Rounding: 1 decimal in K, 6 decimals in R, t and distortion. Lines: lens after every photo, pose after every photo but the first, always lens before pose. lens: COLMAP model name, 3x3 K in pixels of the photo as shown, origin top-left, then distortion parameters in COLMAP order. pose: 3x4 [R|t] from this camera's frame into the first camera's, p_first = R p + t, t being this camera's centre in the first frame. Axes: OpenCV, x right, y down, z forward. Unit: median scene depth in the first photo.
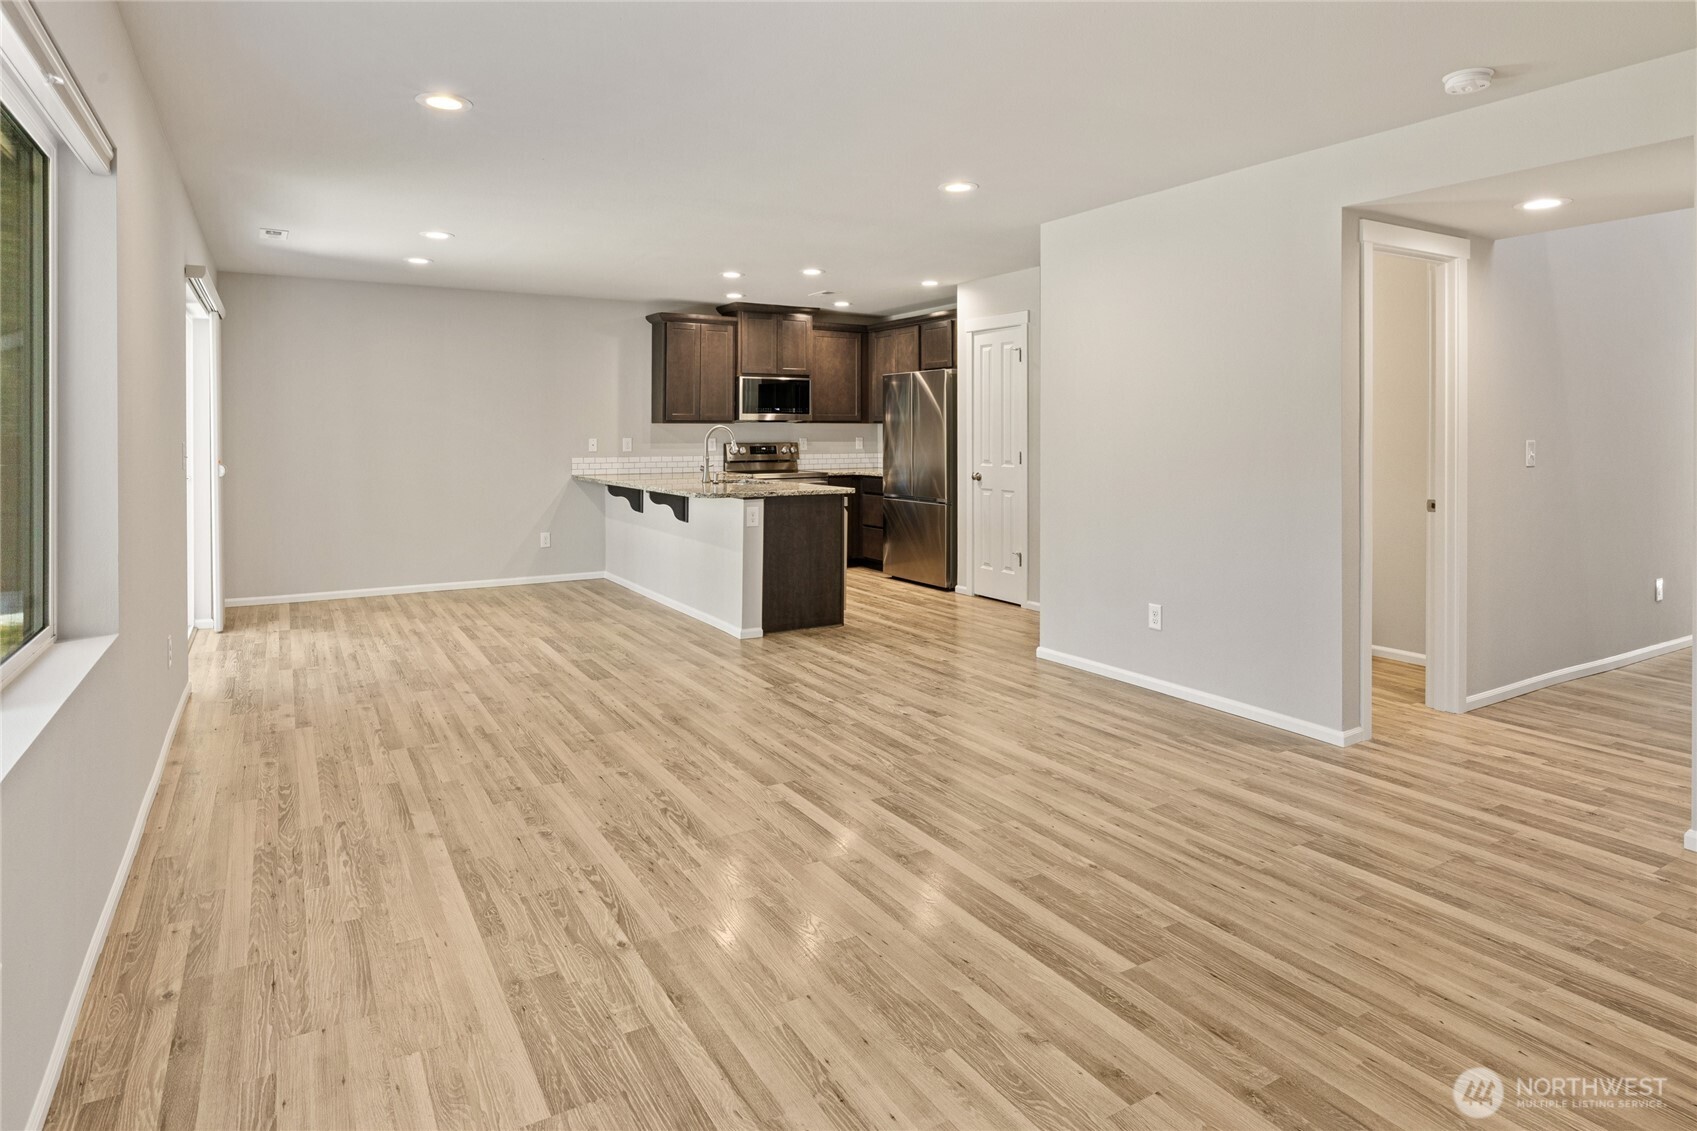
lens RADIAL K [[951.8, 0, 840.3], [0, 951.8, 429.3], [0, 0, 1]] dist [-0.000387, 0.000933]
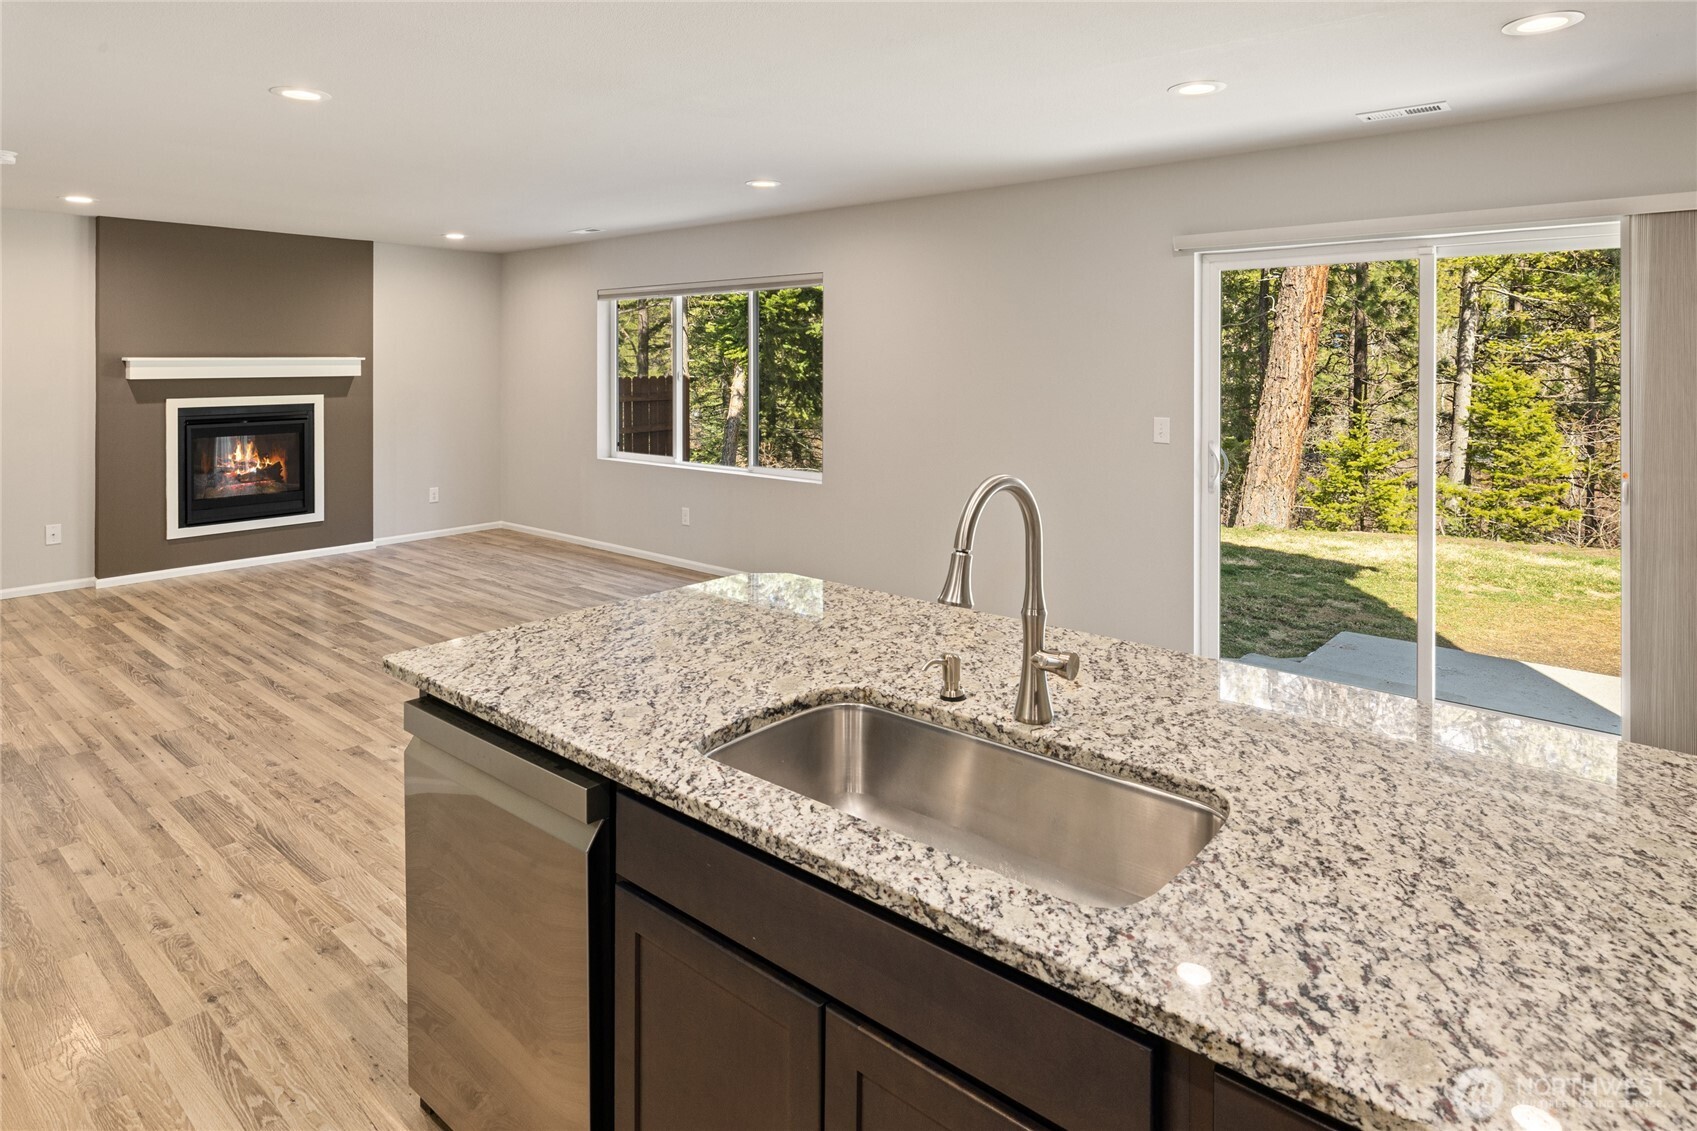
lens RADIAL K [[951.8, 0, 831.1], [0, 951.8, 360.8], [0, 0, 1]] dist [-0.000387, 0.000933]
pose [[-0.949238, -0.000419, -0.314559, -0.026166], [0.001382, 0.999984, -0.005503, -0.032066], [0.314556, -0.005658, -0.949222, 1.413801]]
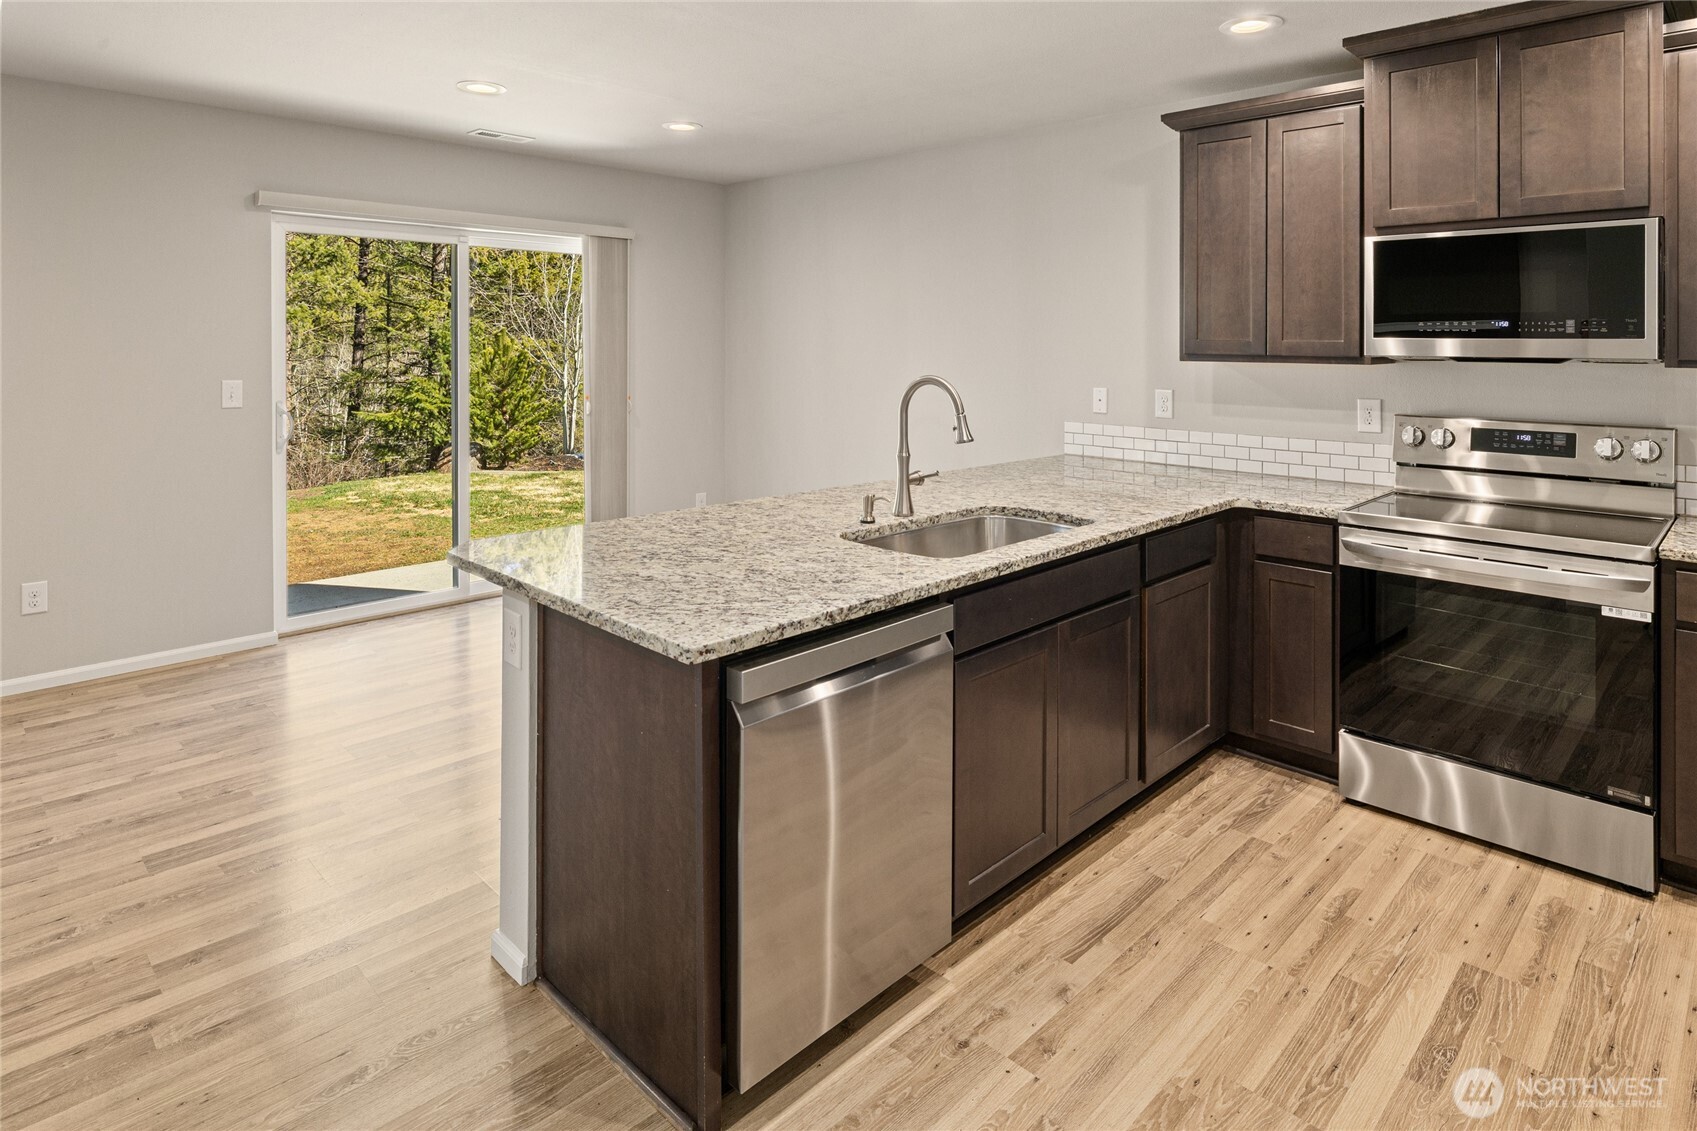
lens RADIAL K [[951.8, 0, 843.4], [0, 951.8, 339.2], [0, 0, 1]] dist [-0.000387, 0.000933]
pose [[0.244435, 0.000556, -0.969666, 0.291706], [-0.003254, 0.999995, -0.000247, -0.022208], [0.969660, 0.003215, 0.244435, 1.033913]]
